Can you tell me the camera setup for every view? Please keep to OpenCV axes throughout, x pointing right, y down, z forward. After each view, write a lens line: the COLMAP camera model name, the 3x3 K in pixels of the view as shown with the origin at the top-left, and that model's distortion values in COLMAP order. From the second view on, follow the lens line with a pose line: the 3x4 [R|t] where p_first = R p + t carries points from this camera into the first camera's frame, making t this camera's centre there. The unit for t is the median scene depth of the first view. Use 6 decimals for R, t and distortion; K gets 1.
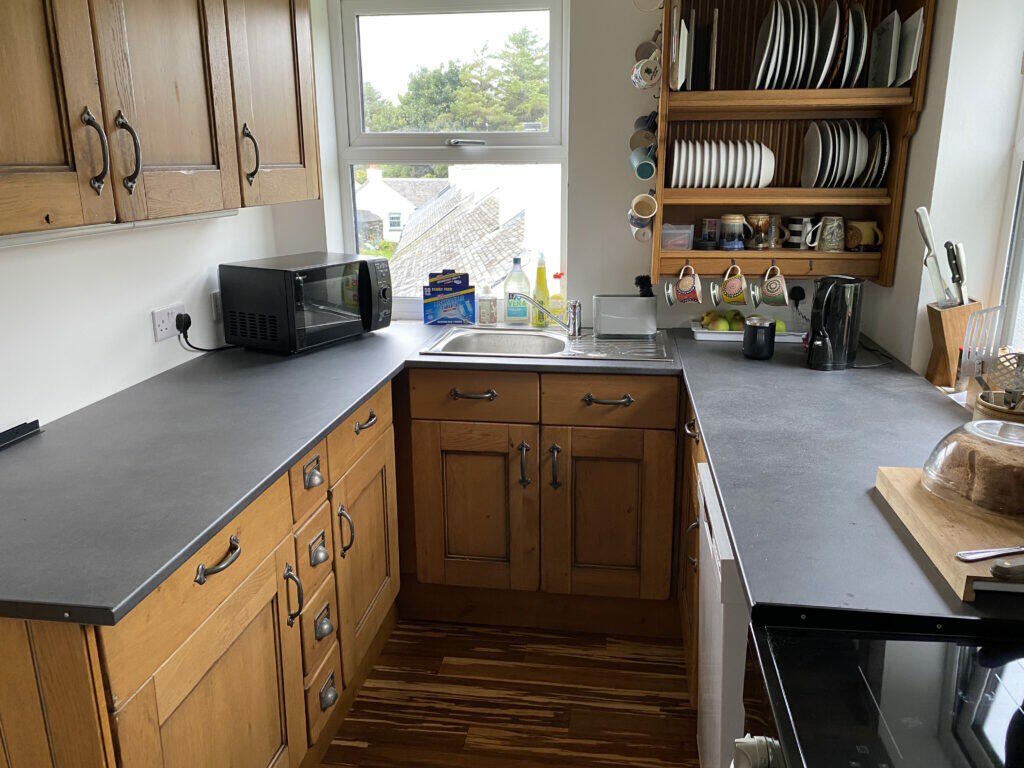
lens RADIAL K [[773.0, 0, 513.0], [0, 773.0, 380.7], [0, 0, 1]] dist [-0.003837, -0.002934]
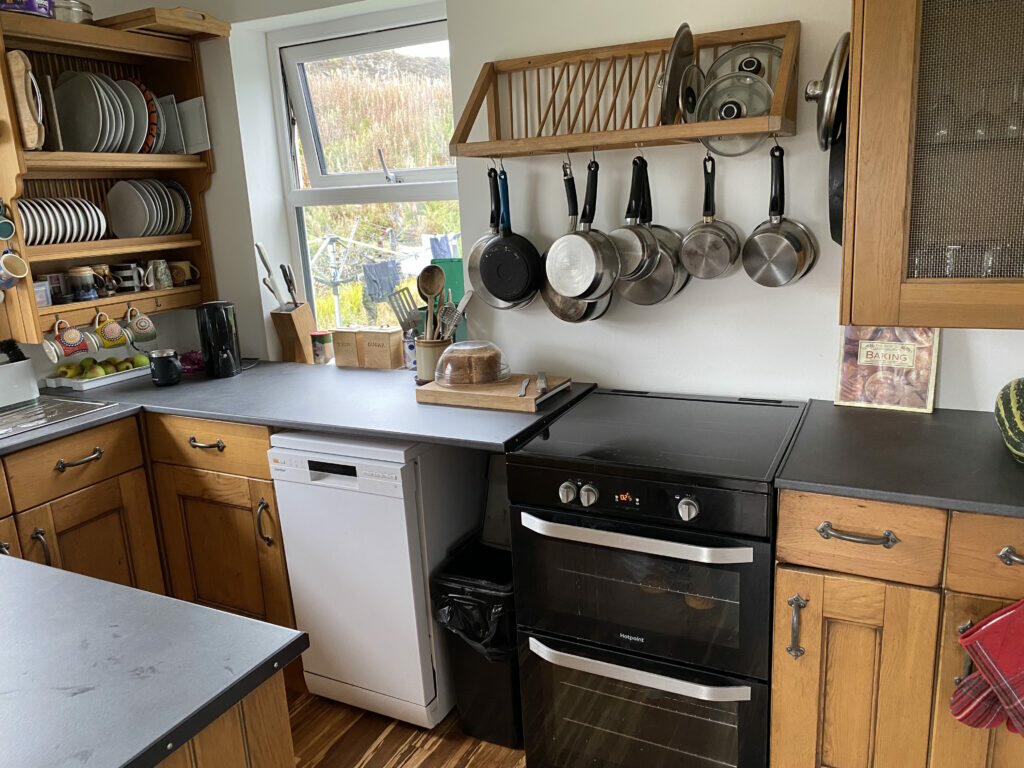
lens RADIAL K [[773.0, 0, 513.5], [0, 773.0, 383.3], [0, 0, 1]] dist [-0.003837, -0.002934]
pose [[0.308830, -0.232440, 0.922277, -0.555733], [0.297482, 0.944634, 0.138461, -0.036489], [-0.903398, 0.231600, 0.360878, 0.127803]]
